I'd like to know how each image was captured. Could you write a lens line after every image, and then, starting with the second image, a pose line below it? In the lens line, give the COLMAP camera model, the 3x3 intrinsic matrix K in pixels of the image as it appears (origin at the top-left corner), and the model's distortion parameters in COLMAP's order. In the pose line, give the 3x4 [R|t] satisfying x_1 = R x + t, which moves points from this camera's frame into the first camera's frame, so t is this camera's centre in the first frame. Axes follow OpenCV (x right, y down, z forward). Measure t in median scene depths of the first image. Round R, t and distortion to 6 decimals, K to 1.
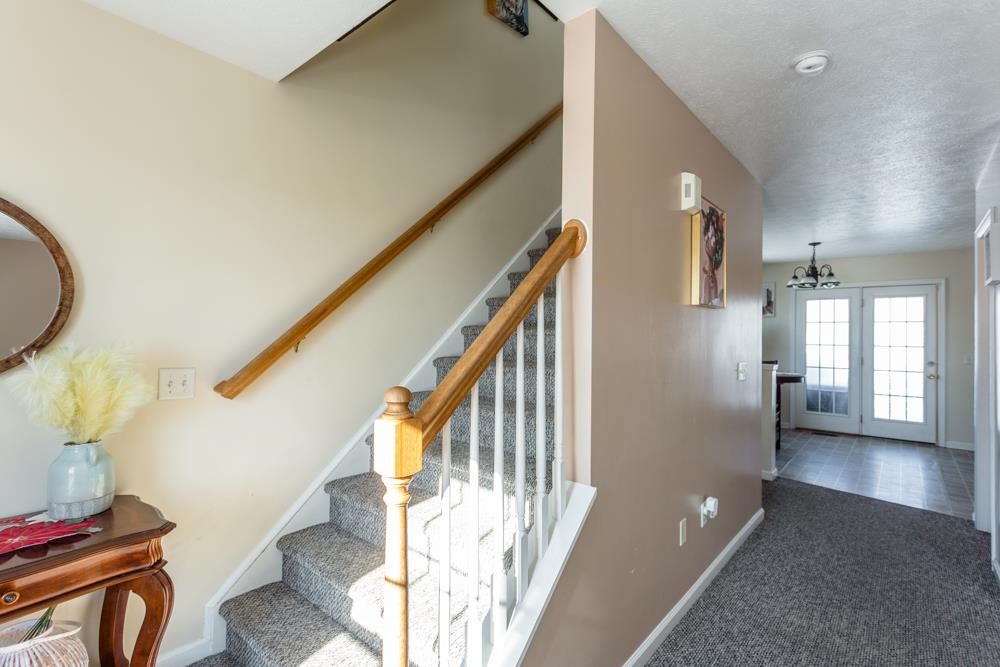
lens RADIAL K [[484.4, 0, 496.0], [0, 484.4, 332.2], [0, 0, 1]] dist [0.006802, -0.000906]
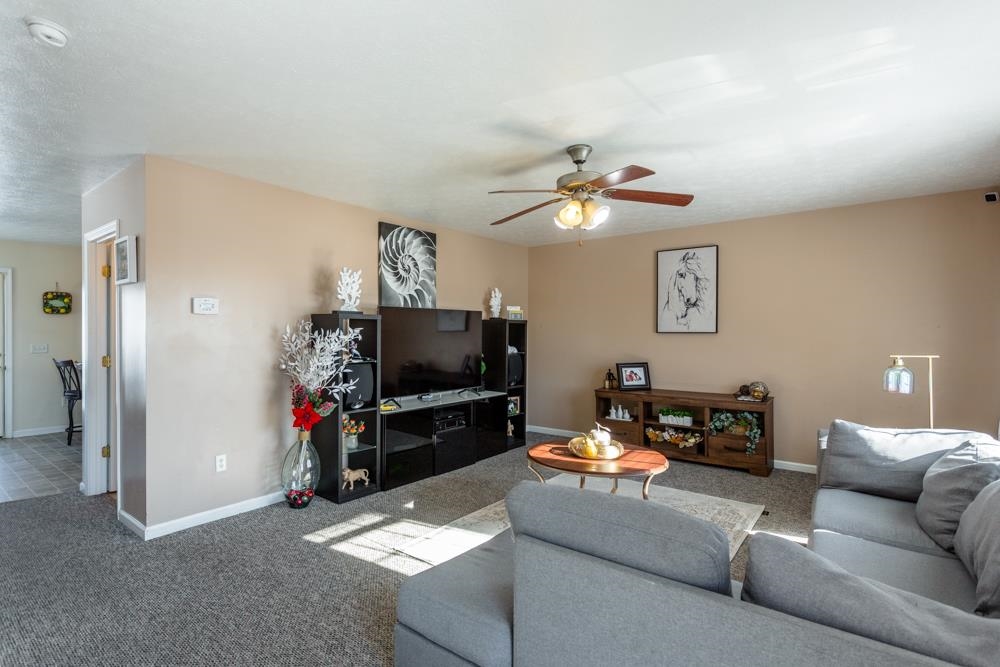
lens RADIAL K [[484.4, 0, 490.7], [0, 484.4, 335.3], [0, 0, 1]] dist [0.006802, -0.000906]
pose [[-0.051487, -0.016490, 0.998538, -0.200276], [-0.010799, 0.999814, 0.015955, -0.000307], [-0.998615, -0.009961, -0.051655, 0.121386]]
